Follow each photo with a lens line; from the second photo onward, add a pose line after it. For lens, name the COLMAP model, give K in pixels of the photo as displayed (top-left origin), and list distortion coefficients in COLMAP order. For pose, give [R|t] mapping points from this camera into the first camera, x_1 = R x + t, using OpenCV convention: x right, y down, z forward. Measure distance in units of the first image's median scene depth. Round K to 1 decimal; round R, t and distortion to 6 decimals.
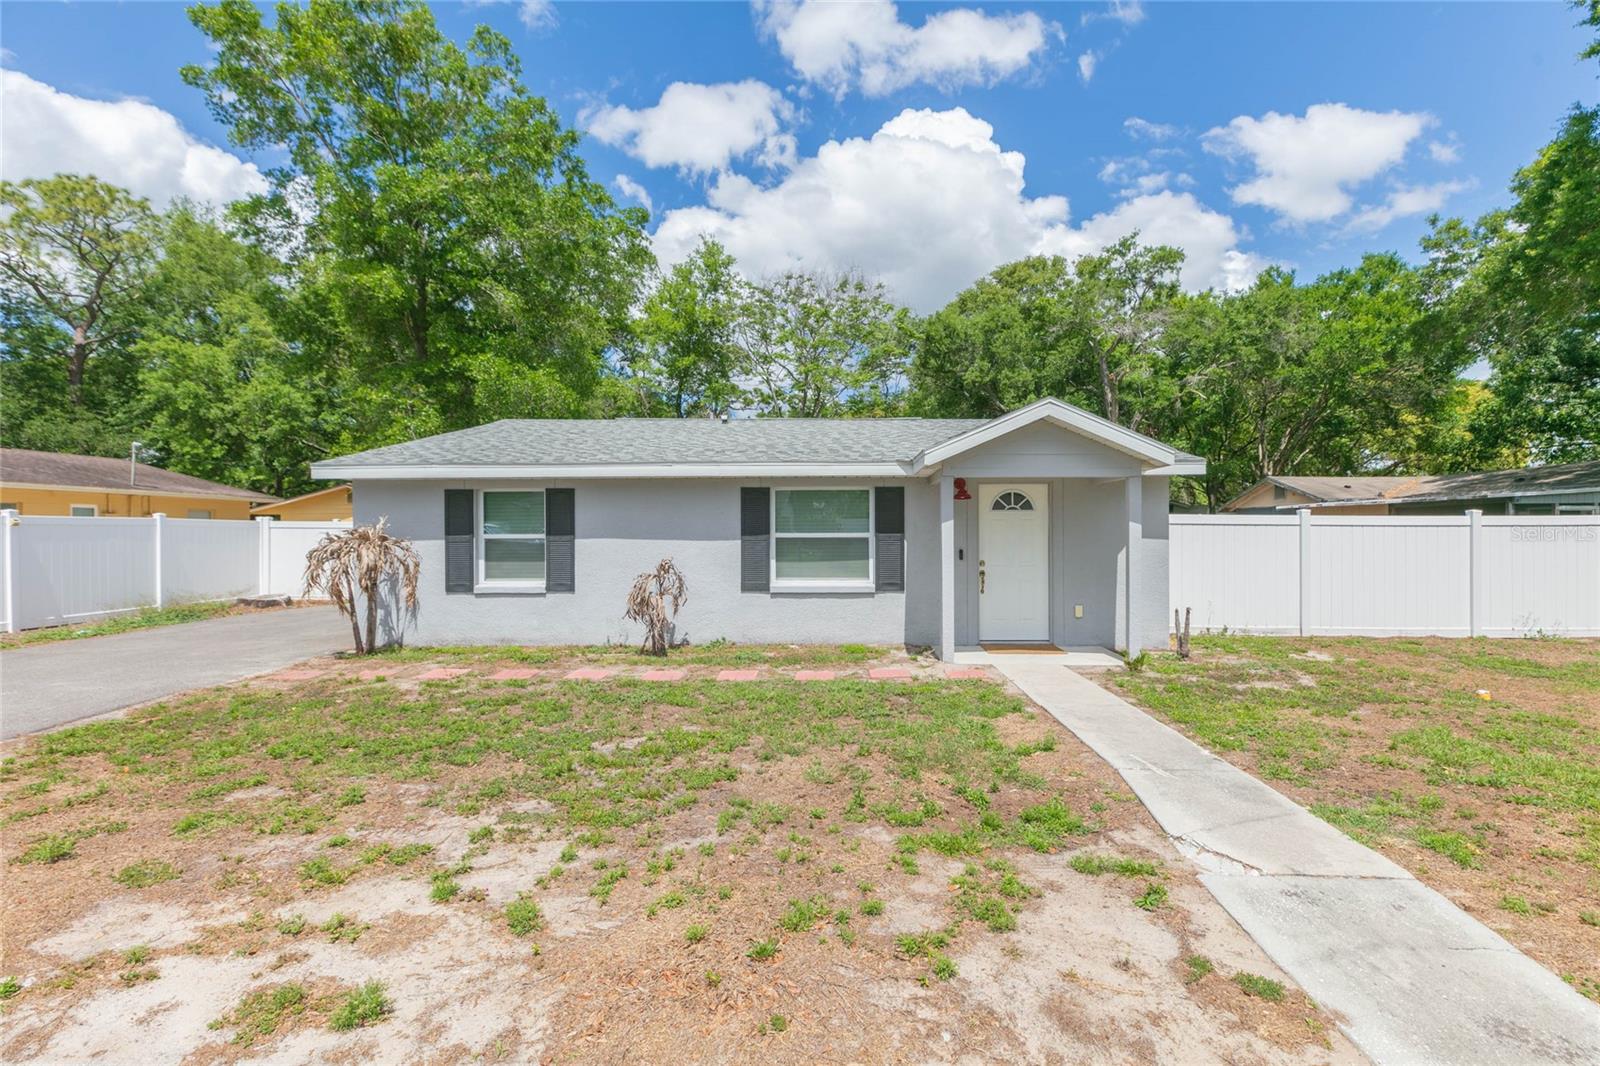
lens RADIAL K [[720.7, 0, 810.5], [0, 720.7, 541.2], [0, 0, 1]] dist [0.008591, -0.002249]
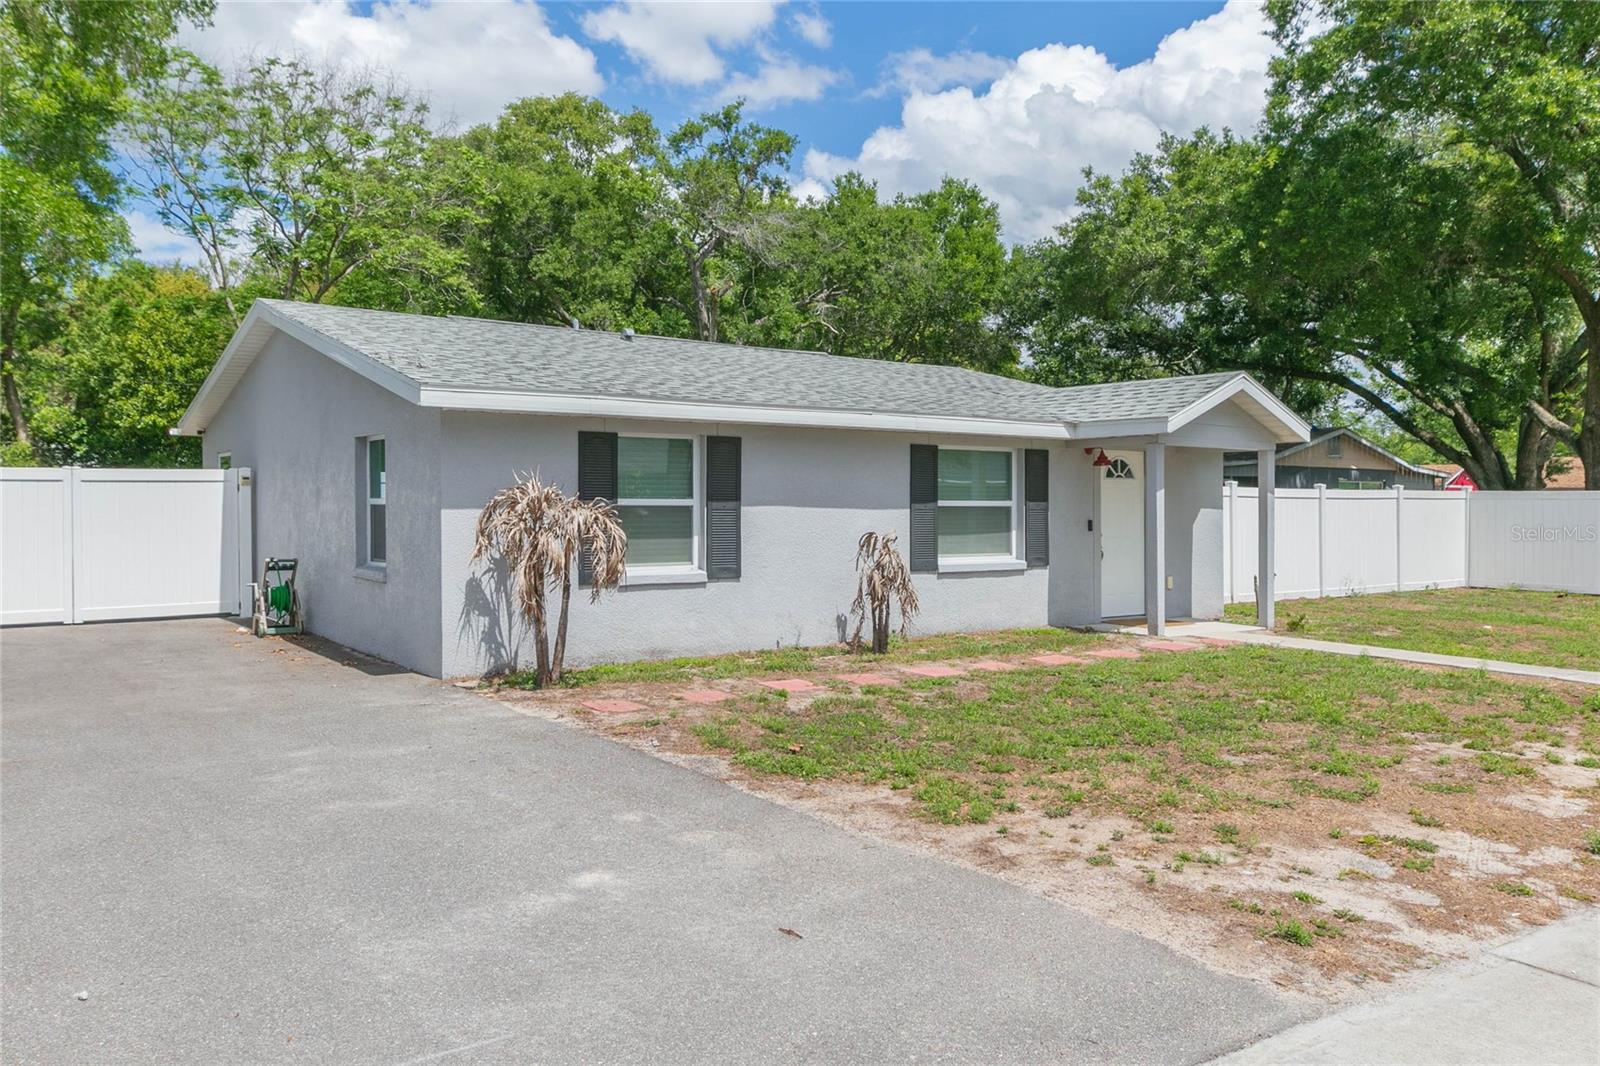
lens RADIAL K [[1120.1, 0, 795.5], [0, 1120.1, 523.0], [0, 0, 1]] dist [0.009214, 0.000251]
pose [[0.822514, -0.003765, 0.568732, -0.920239], [-0.001576, 0.999959, 0.008899, 0.003461], [-0.568742, -0.008216, 0.822475, 0.031999]]
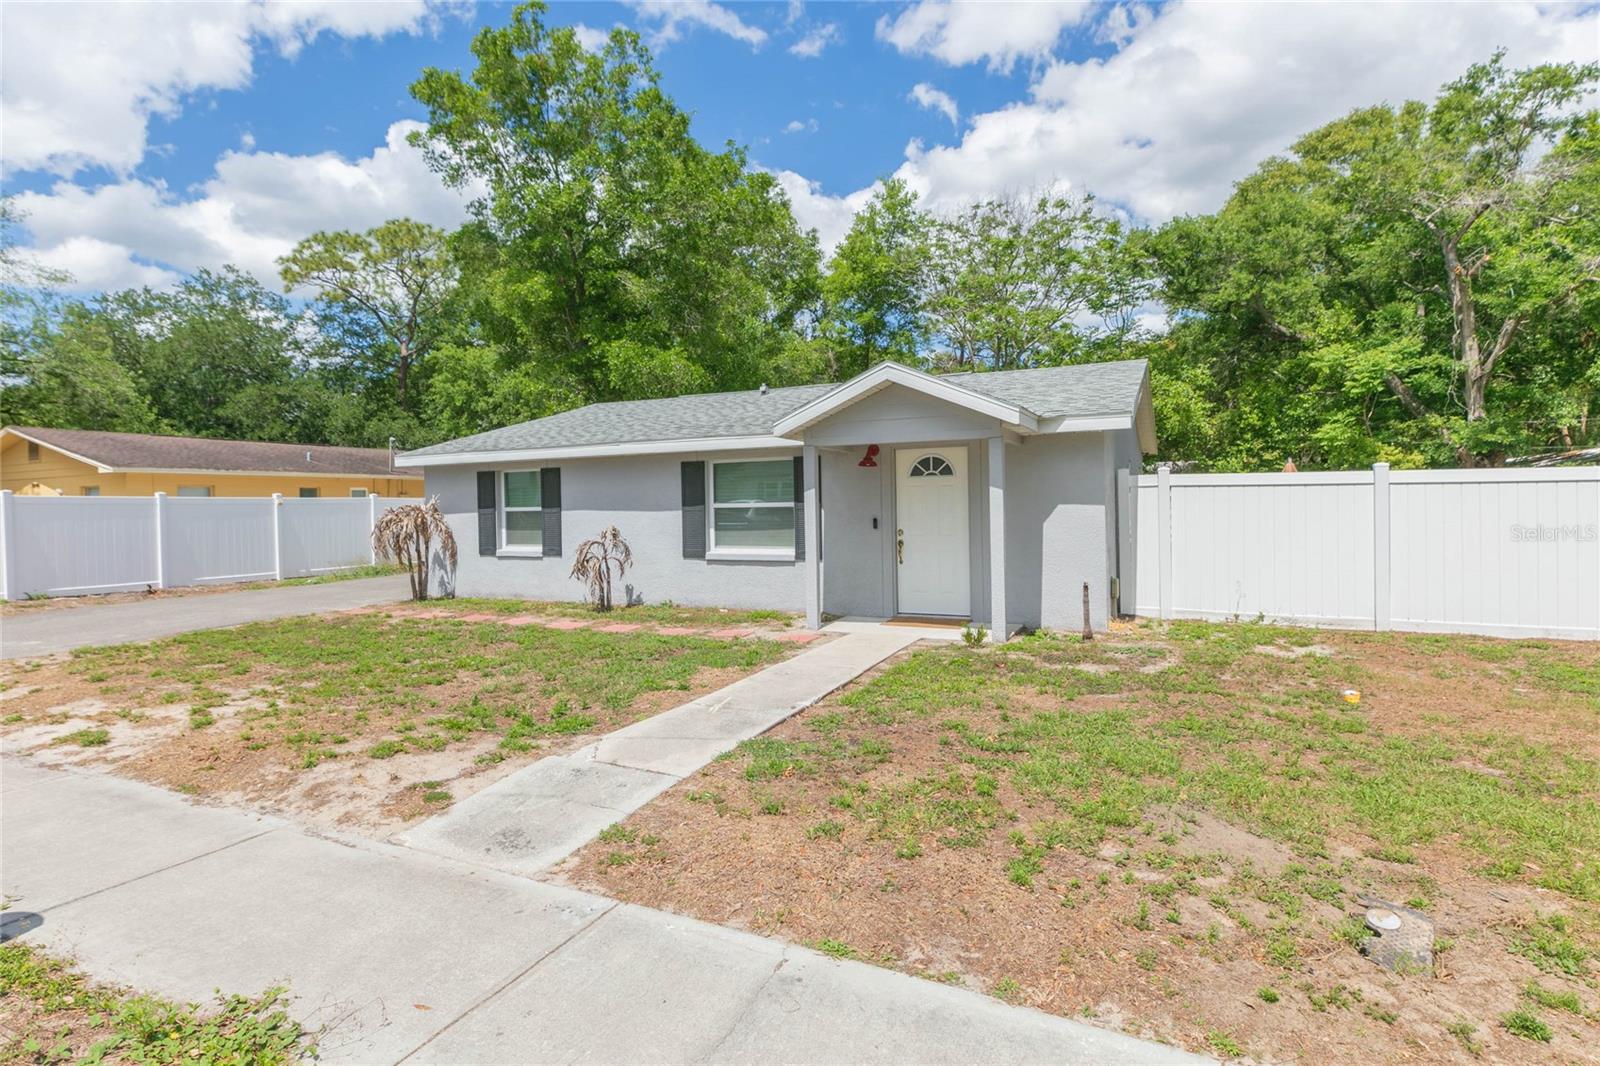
lens RADIAL K [[861.6, 0, 799.4], [0, 861.6, 532.4], [0, 0, 1]] dist [0.005211, -0.000015]
pose [[0.900190, 0.001906, -0.435493, 0.624511], [0.008006, 0.999749, 0.020926, 0.005568], [0.435424, -0.022324, 0.899949, -0.090498]]
